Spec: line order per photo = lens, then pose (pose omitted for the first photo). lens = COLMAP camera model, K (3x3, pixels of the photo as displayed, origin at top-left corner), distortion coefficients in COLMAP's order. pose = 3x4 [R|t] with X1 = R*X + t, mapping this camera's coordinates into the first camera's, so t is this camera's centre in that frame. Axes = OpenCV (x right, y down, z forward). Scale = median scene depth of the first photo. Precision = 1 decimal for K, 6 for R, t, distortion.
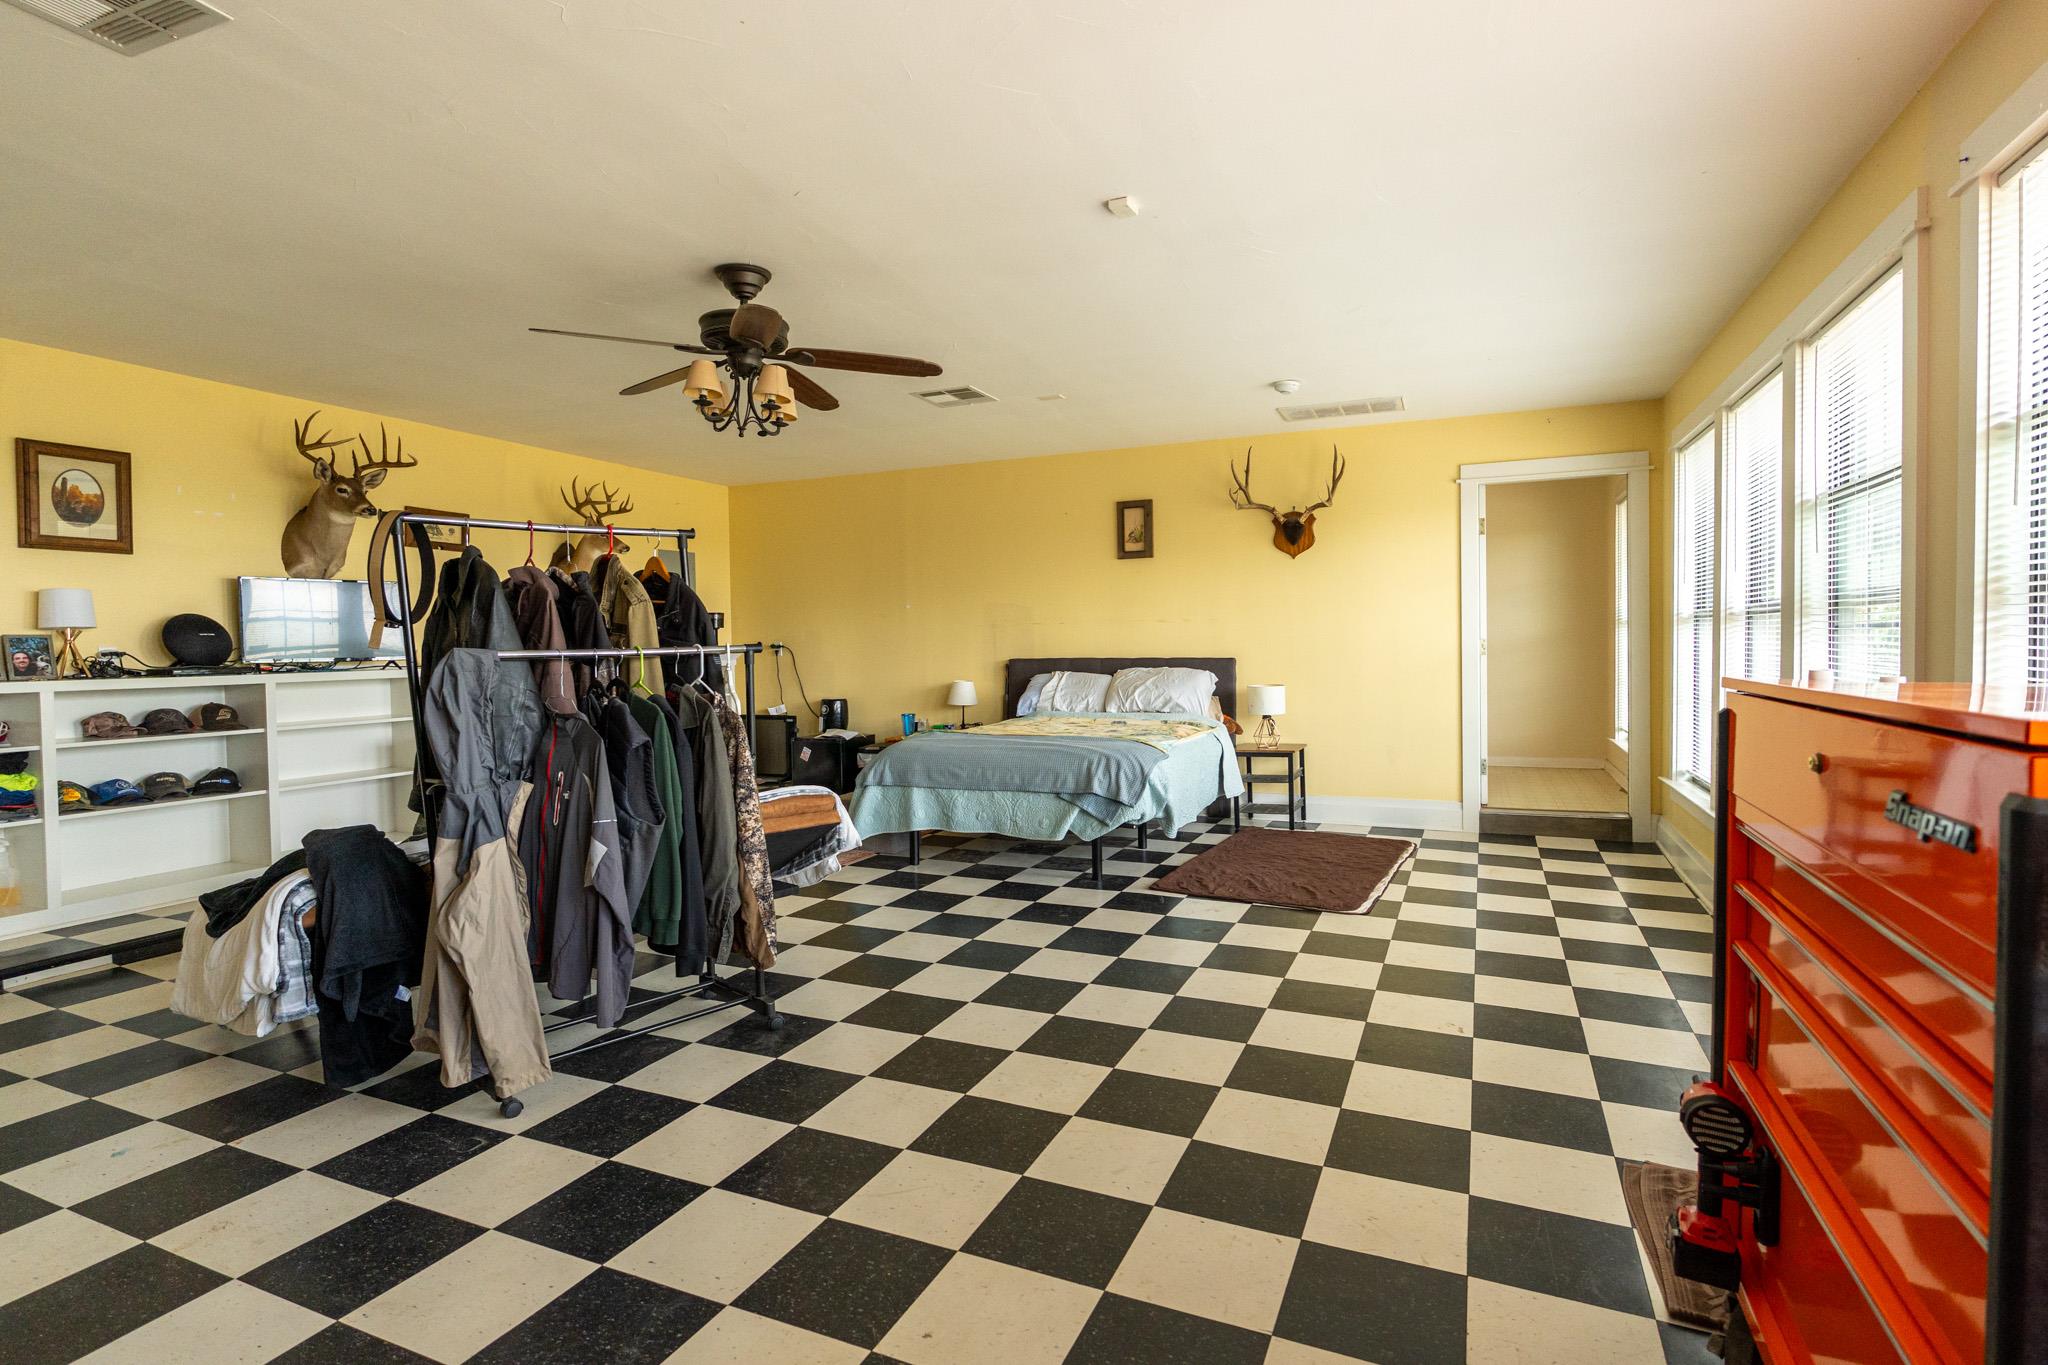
lens RADIAL K [[1001.1, 0, 1030.0], [0, 1001.1, 622.1], [0, 0, 1]] dist [0.000492, -0.001075]
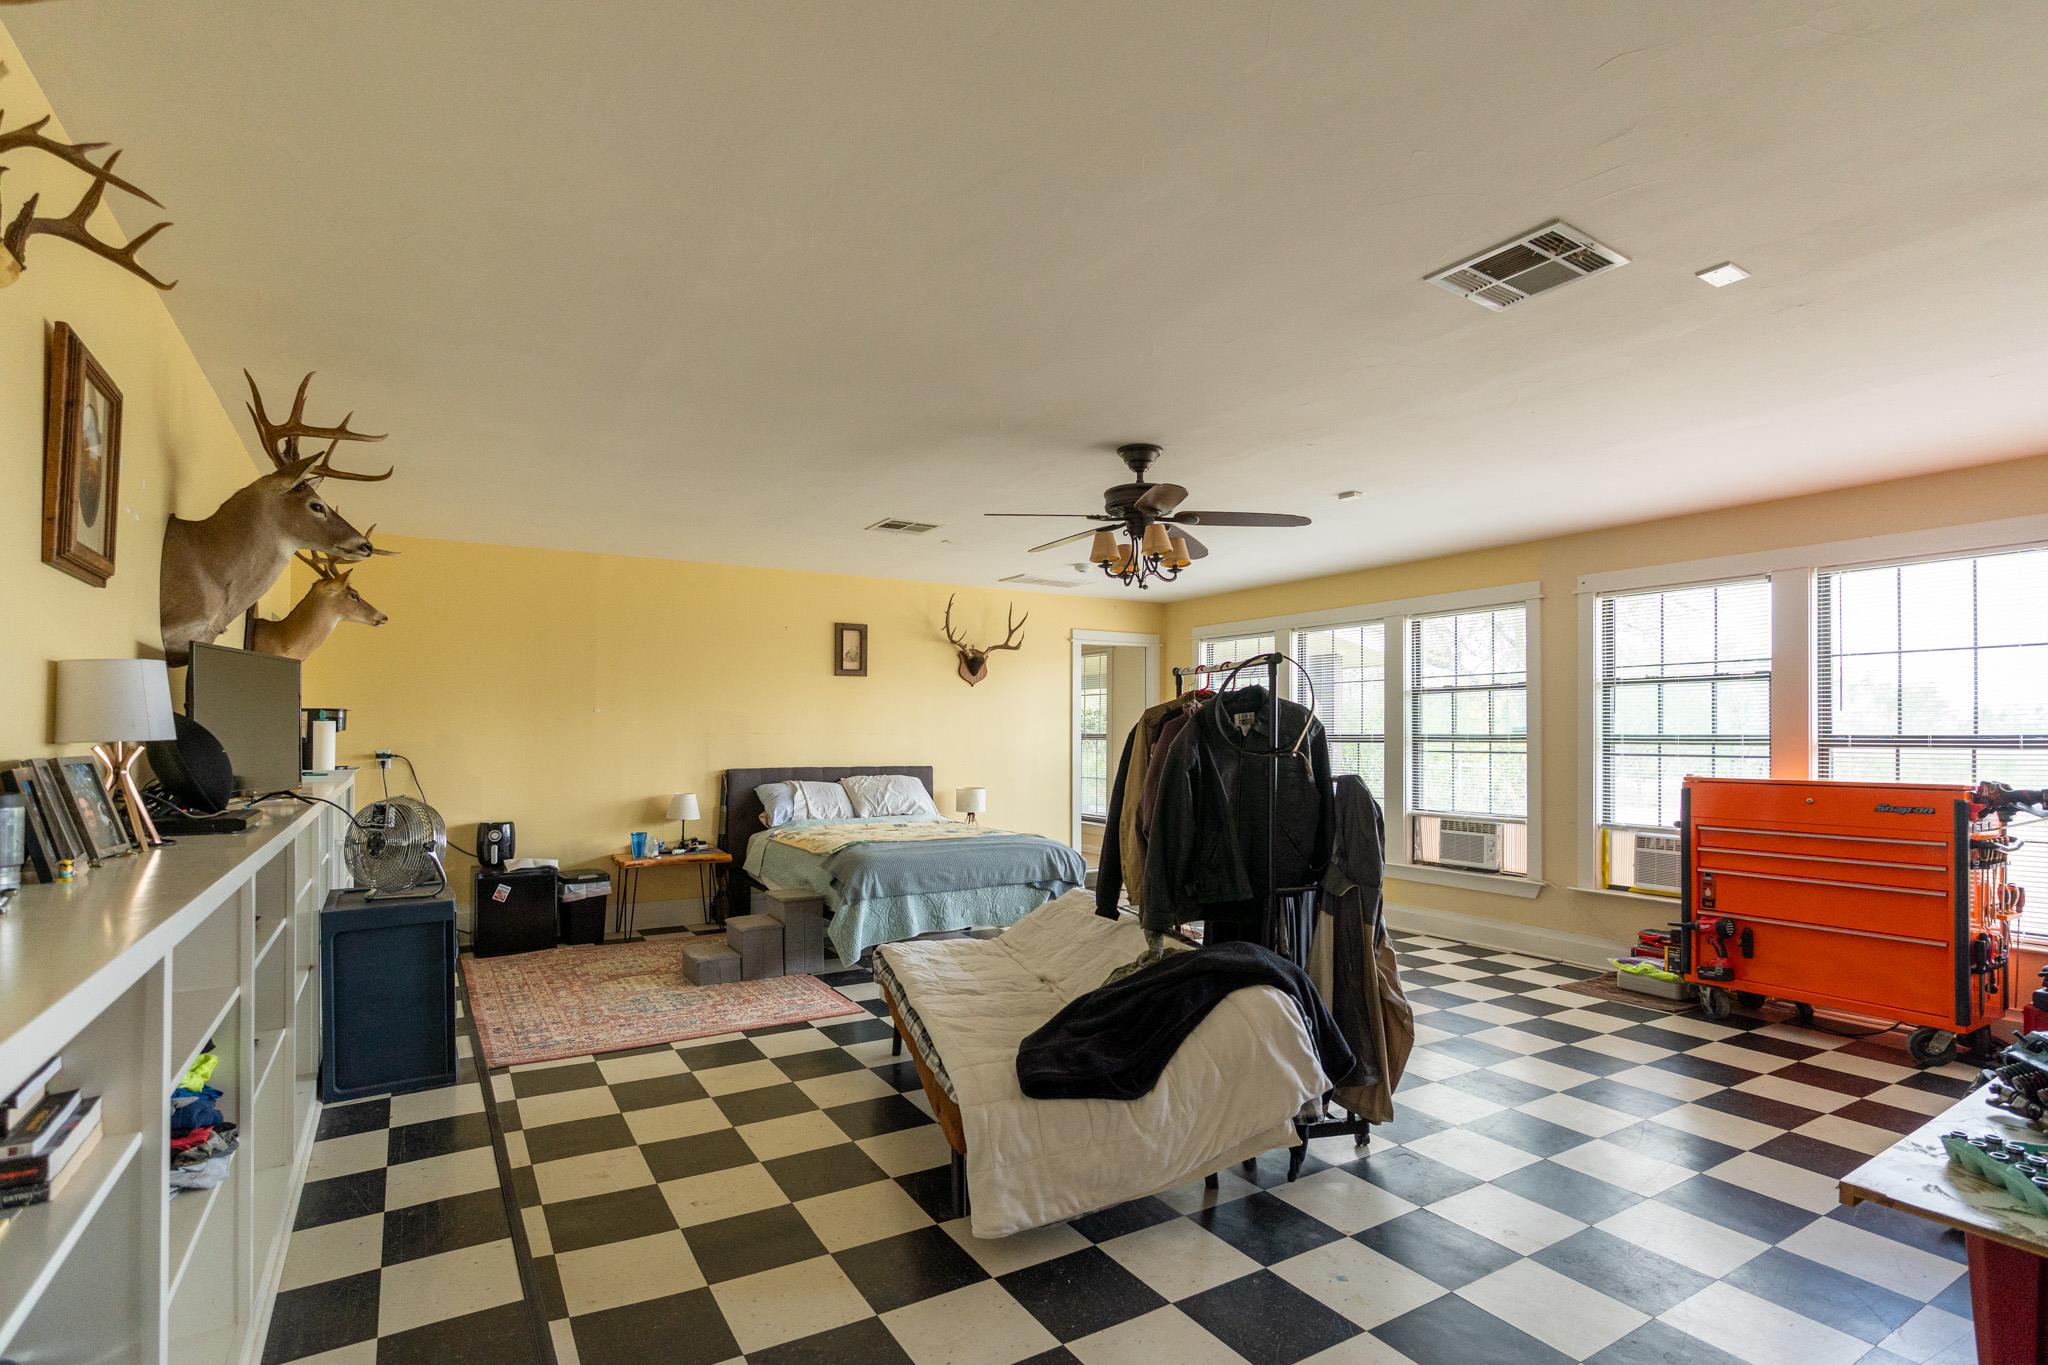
lens RADIAL K [[985.8, 0, 1024.6], [0, 985.8, 718.6], [0, 0, 1]] dist [-0.087820, -0.000194]
pose [[0.572042, 0.025988, 0.819812, -0.881885], [-0.024107, 0.999599, -0.014866, -0.008033], [-0.819870, -0.011259, 0.572439, 0.307429]]
